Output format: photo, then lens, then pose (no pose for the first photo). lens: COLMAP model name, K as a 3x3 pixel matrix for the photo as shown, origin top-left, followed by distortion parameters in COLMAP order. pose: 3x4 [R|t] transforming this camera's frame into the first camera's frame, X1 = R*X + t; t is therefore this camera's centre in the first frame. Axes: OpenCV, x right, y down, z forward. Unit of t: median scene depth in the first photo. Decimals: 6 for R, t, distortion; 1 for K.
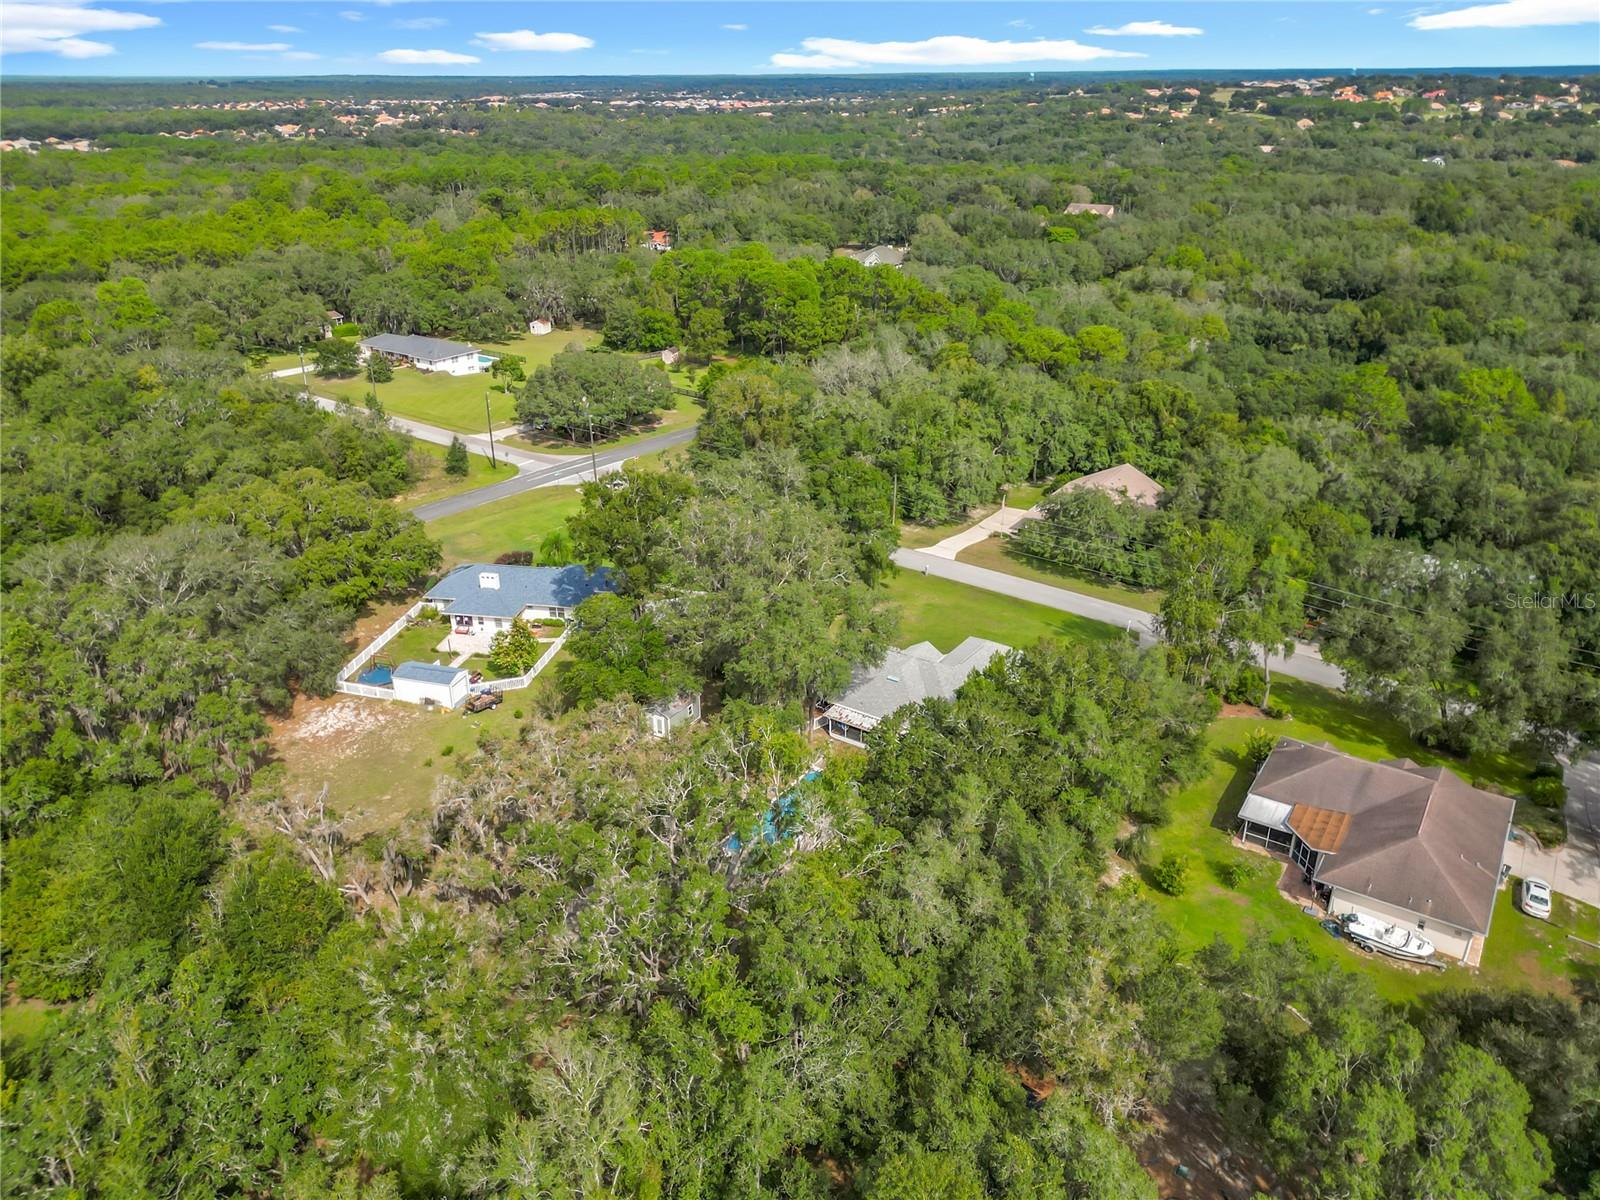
lens RADIAL K [[1137.5, 0, 763.7], [0, 1137.5, 566.4], [0, 0, 1]] dist [0.037529, -0.035343]
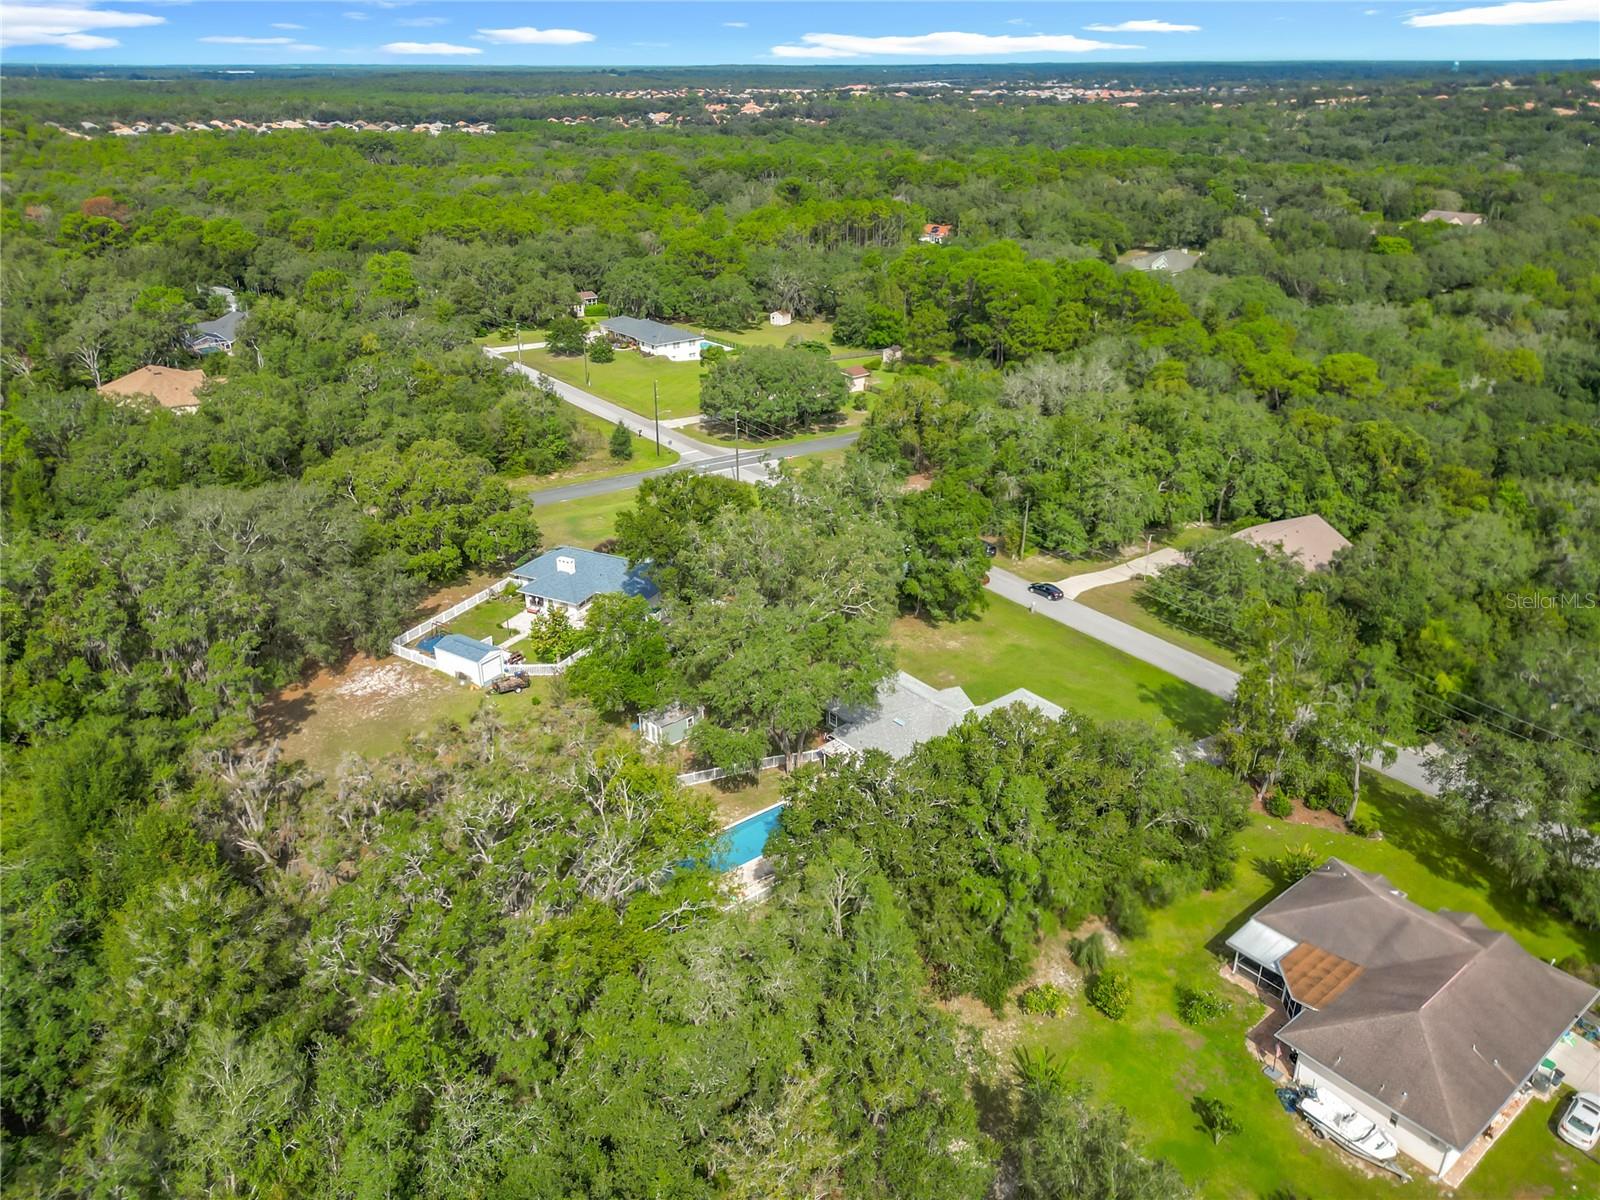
lens RADIAL K [[1137.5, 0, 758.8], [0, 1137.5, 578.2], [0, 0, 1]] dist [0.037529, -0.035343]
pose [[0.959292, 0.117402, -0.256855, 0.132479], [-0.113165, 0.993084, 0.031271, -0.019469], [0.258750, -0.000931, 0.965944, 0.041386]]
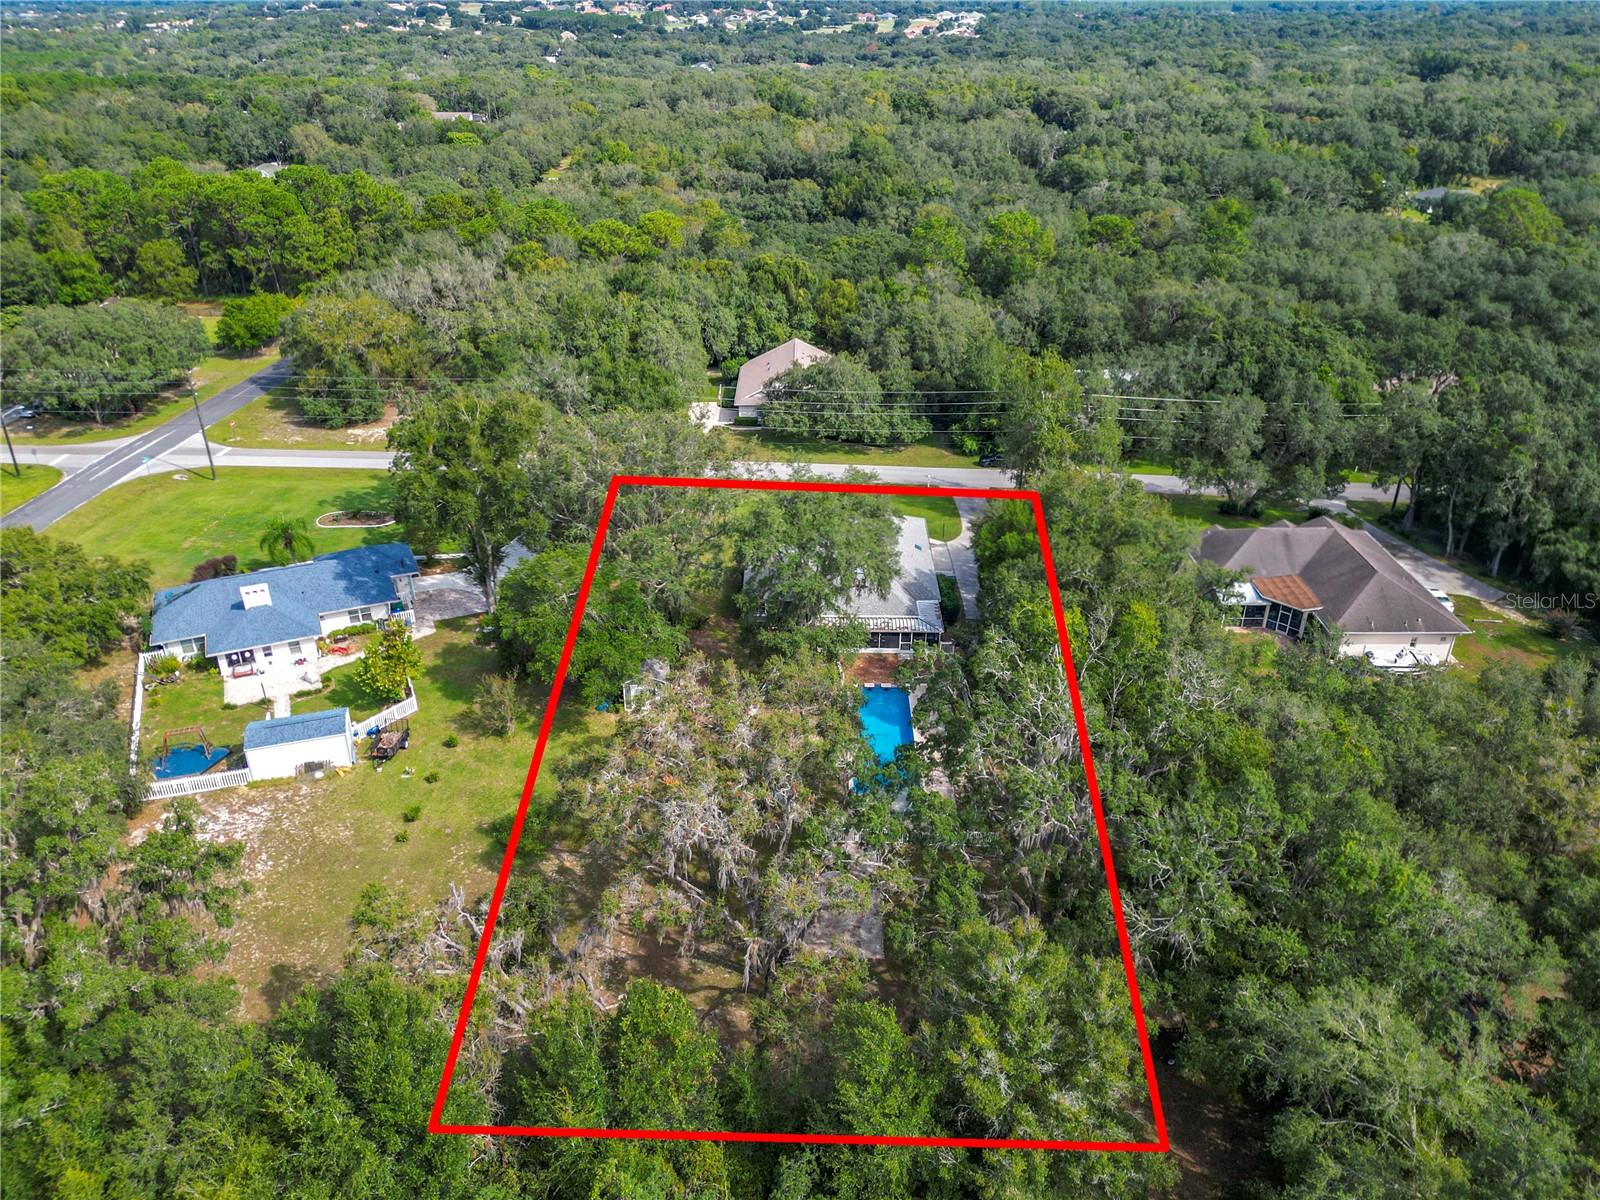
lens RADIAL K [[1137.5, 0, 782.8], [0, 1137.5, 596.7], [0, 0, 1]] dist [0.037529, -0.035343]
pose [[0.832548, -0.254062, 0.492256, -0.223894], [0.211621, 0.967095, 0.141221, -0.013335], [-0.511938, -0.013402, 0.858918, 0.144972]]
